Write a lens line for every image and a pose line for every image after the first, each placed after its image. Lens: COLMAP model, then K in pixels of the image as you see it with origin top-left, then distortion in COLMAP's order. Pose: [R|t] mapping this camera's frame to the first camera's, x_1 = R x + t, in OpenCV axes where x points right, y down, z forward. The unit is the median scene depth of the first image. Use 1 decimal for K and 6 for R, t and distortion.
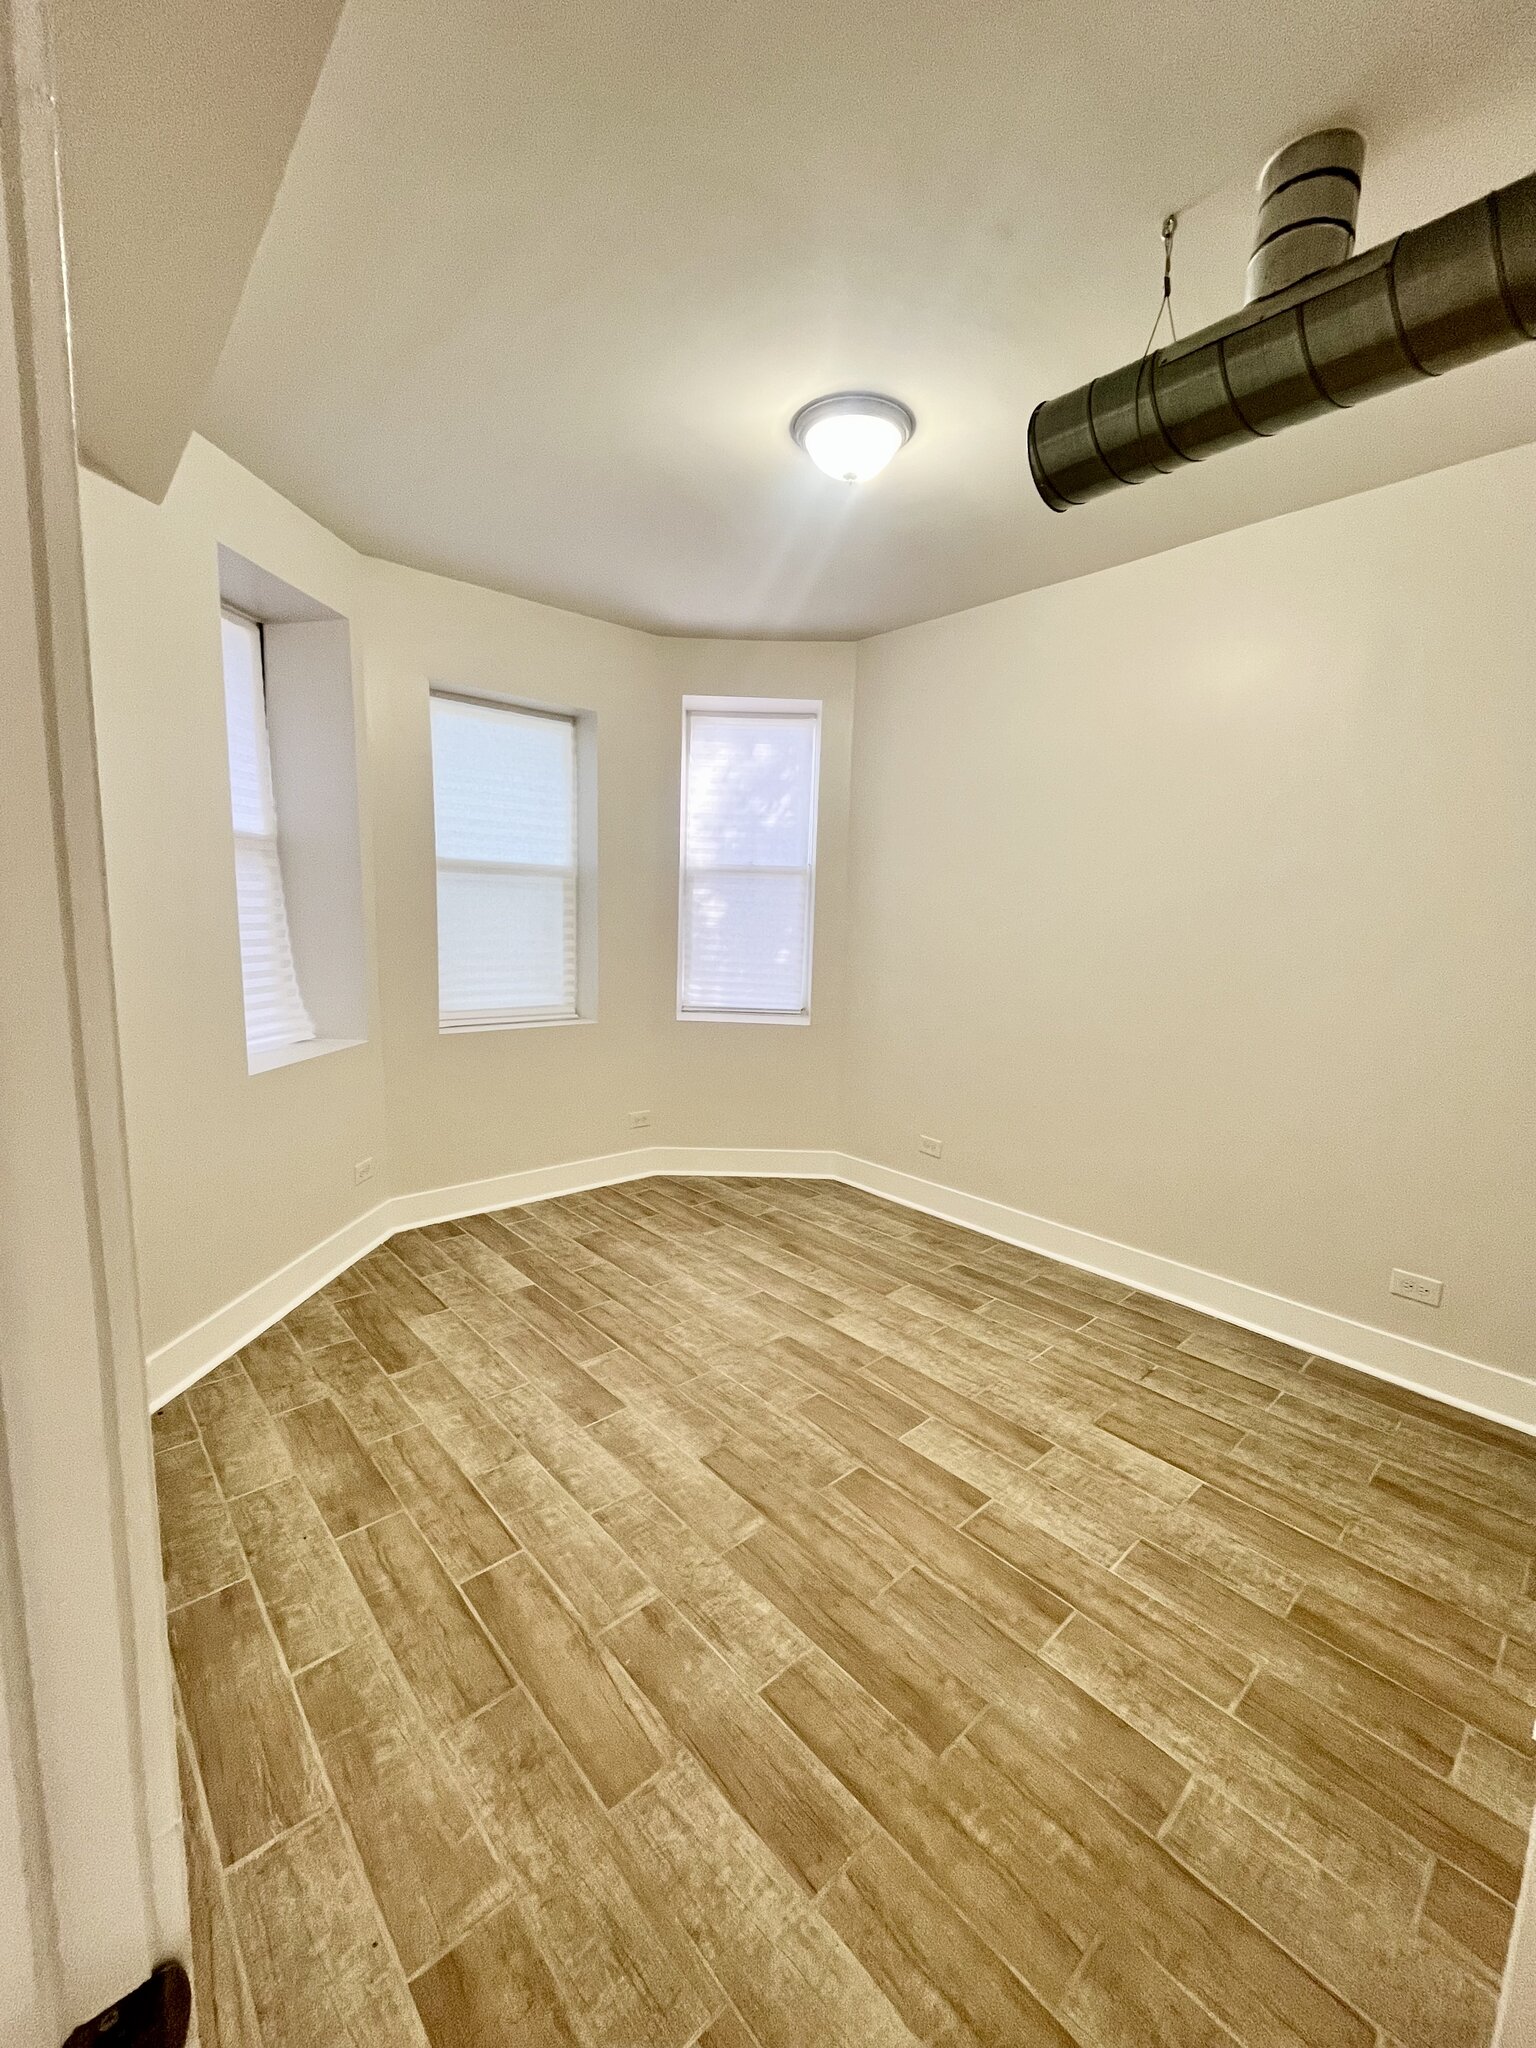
lens RADIAL K [[831.3, 0, 763.2], [0, 831.3, 1020.3], [0, 0, 1]] dist [0.002988, -0.000756]
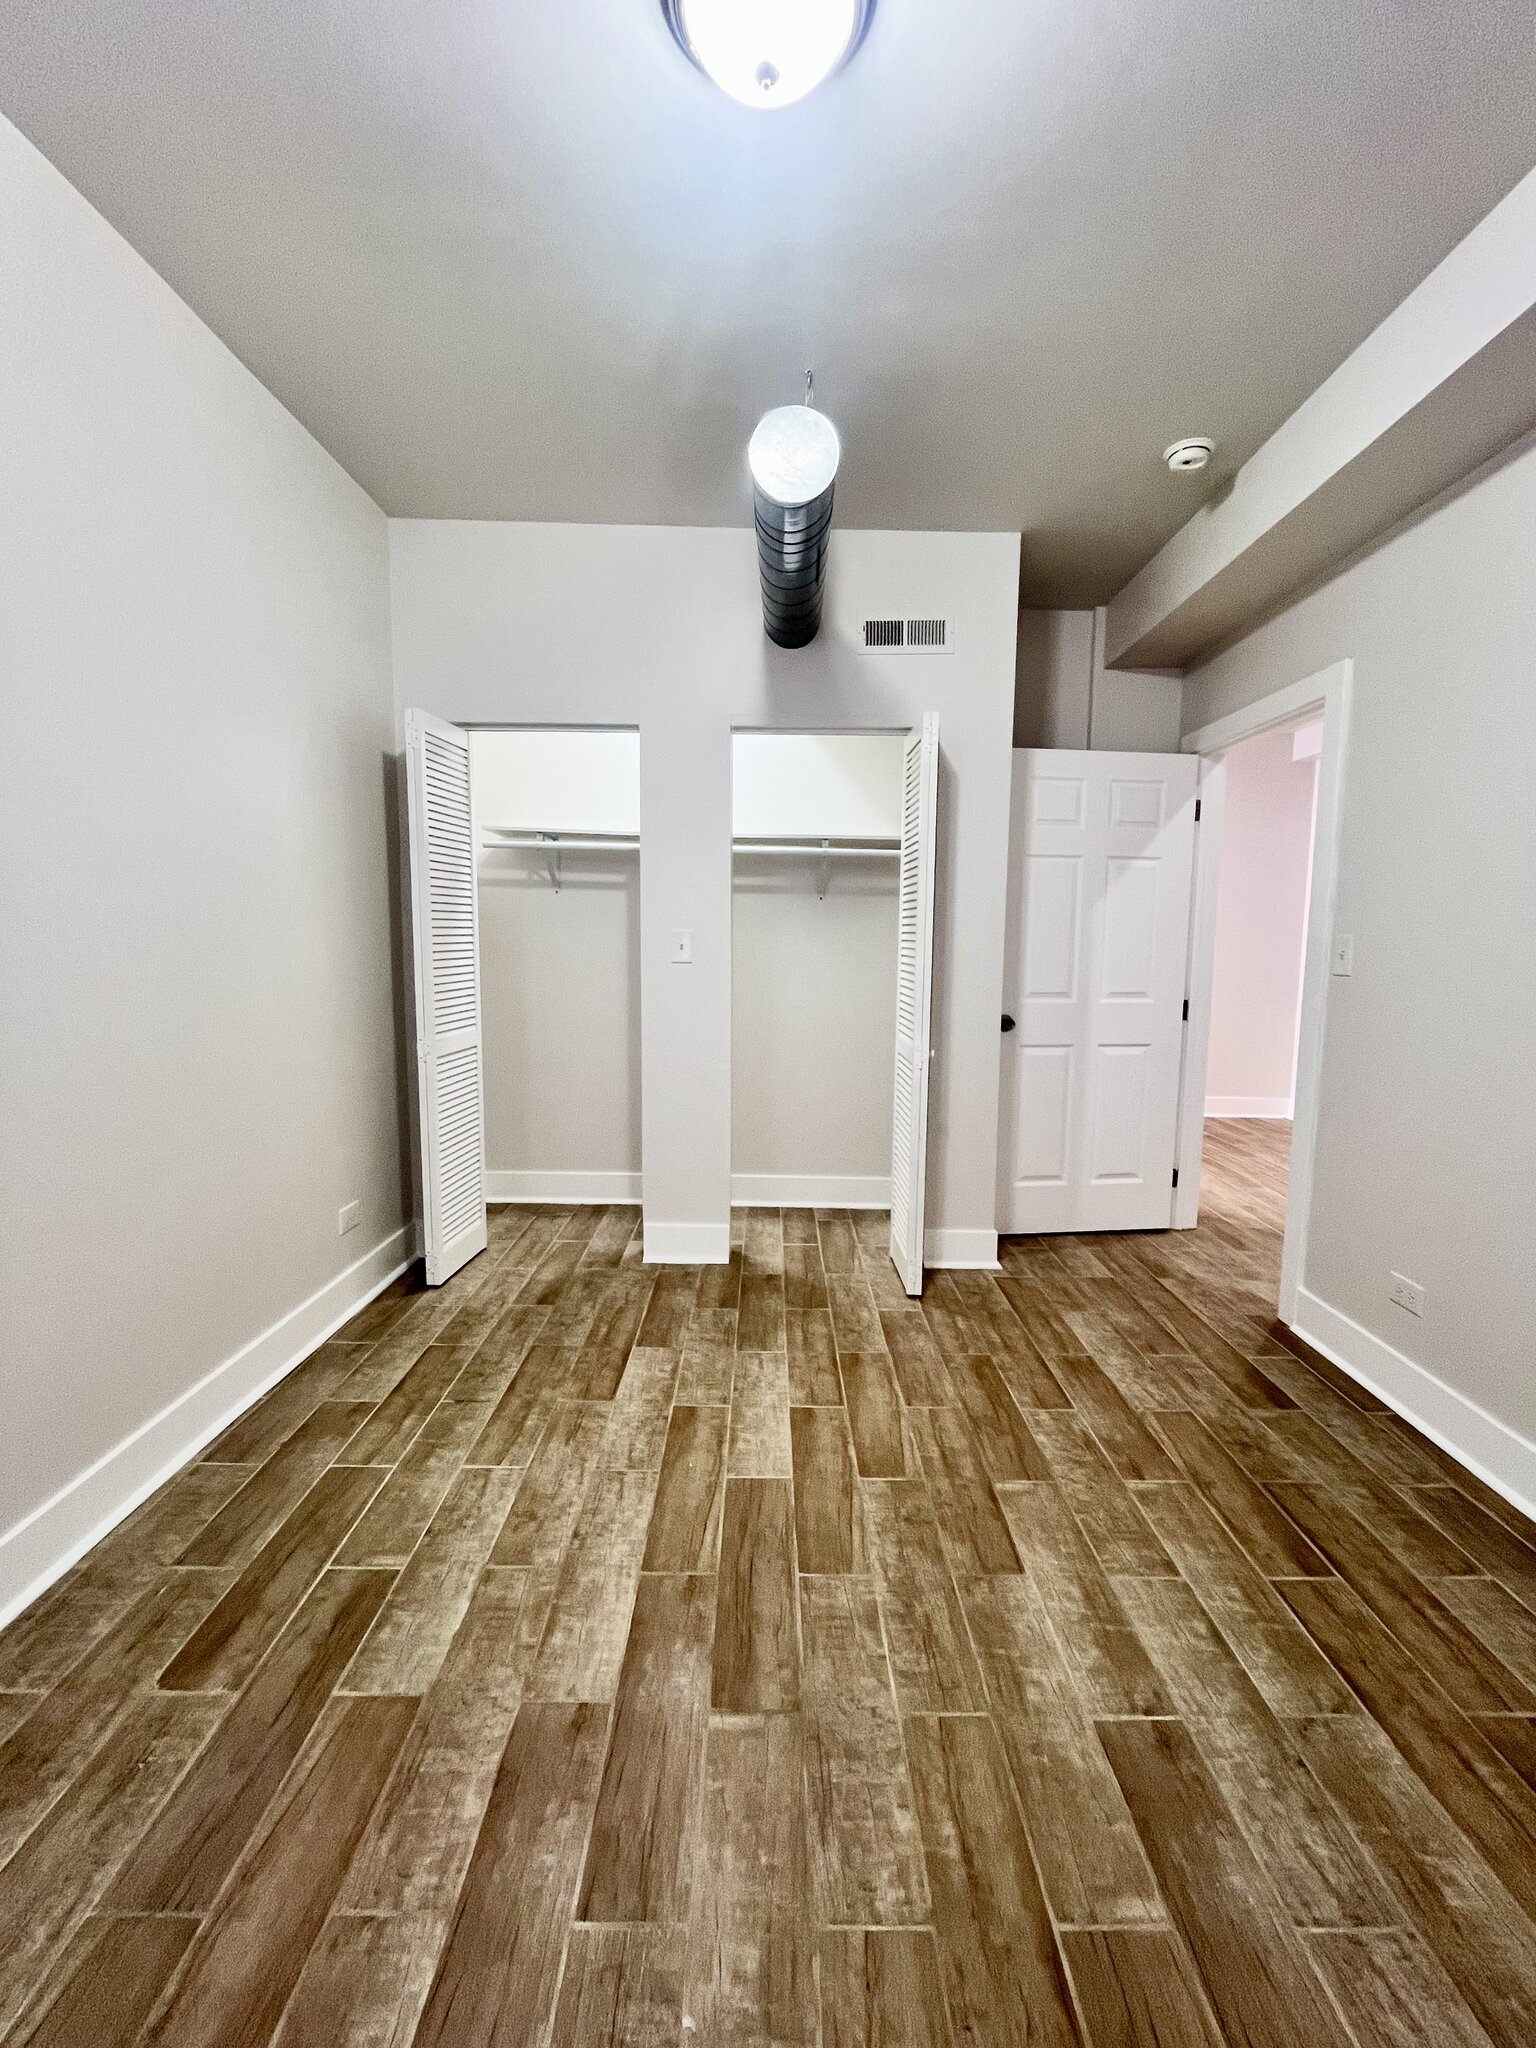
lens RADIAL K [[831.3, 0, 778.5], [0, 831.3, 1015.9], [0, 0, 1]] dist [0.002988, -0.000756]
pose [[-0.746332, -0.106494, 0.656998, -0.348487], [0.055539, 0.973709, 0.220921, -0.157289], [-0.663252, 0.201369, -0.720796, 1.551994]]
